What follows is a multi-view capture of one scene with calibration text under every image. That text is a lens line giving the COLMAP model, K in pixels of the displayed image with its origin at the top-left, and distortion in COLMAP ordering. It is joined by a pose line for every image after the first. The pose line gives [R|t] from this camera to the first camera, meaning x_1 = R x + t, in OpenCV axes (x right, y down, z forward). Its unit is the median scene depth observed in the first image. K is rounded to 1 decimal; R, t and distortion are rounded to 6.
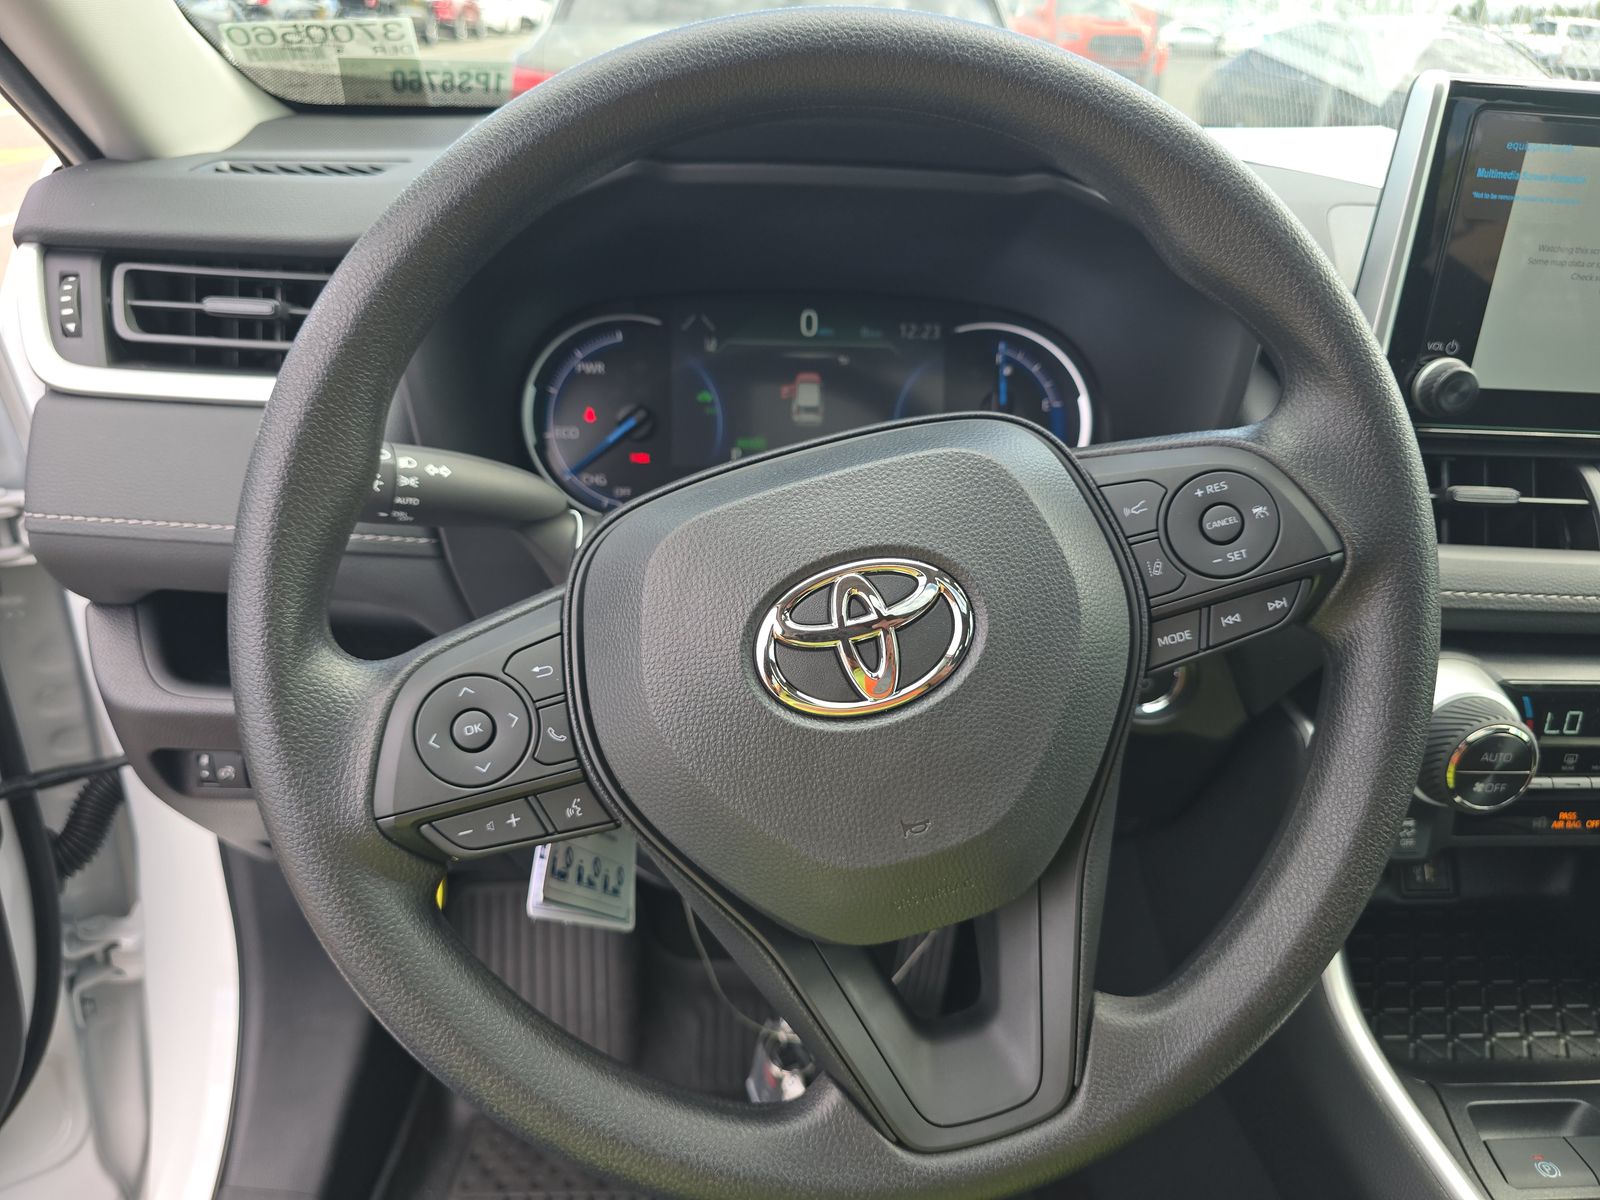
lens RADIAL K [[1093.3, 0, 795.7], [0, 1093.3, 596.7], [0, 0, 1]] dist [0.029369, -0.026560]
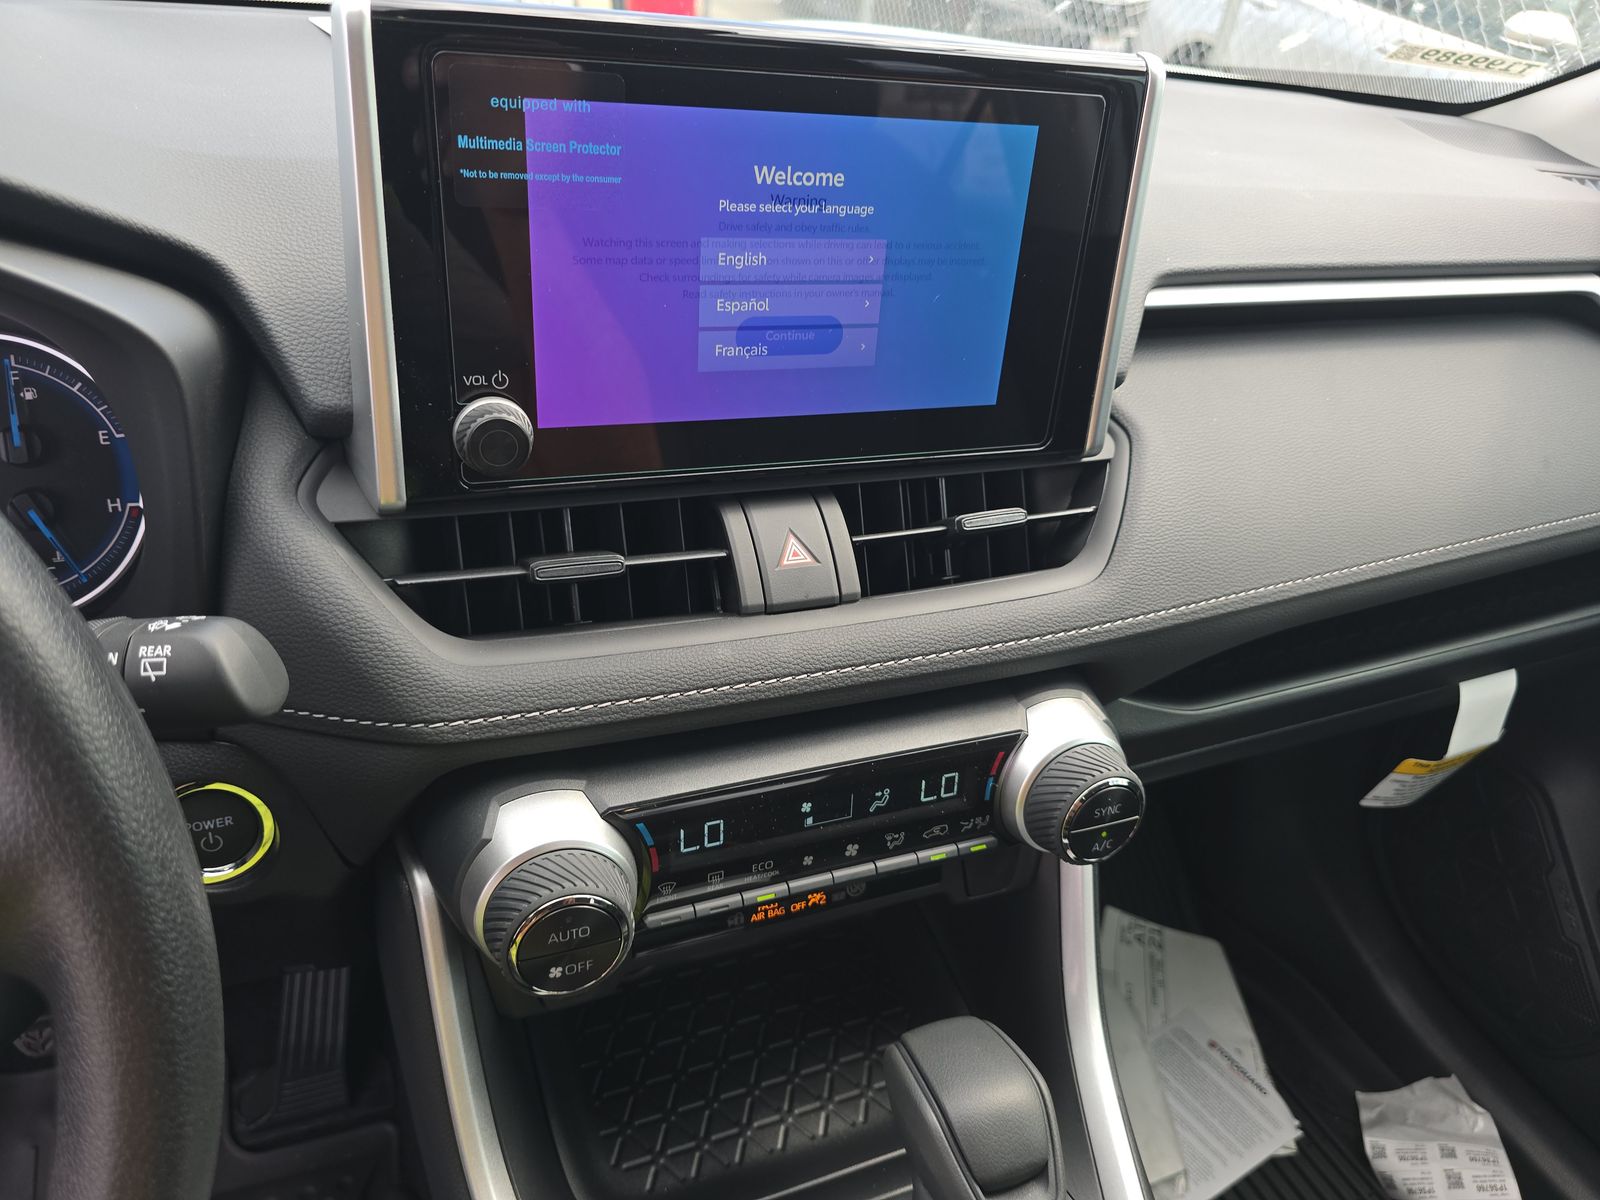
lens RADIAL K [[1093.3, 0, 803.1], [0, 1093.3, 586.6], [0, 0, 1]] dist [0.029369, -0.026560]
pose [[0.952909, -0.127092, 0.275338, 0.548912], [0.091876, 0.986263, 0.137274, -0.166132], [-0.289002, -0.105513, 0.951496, 0.220166]]
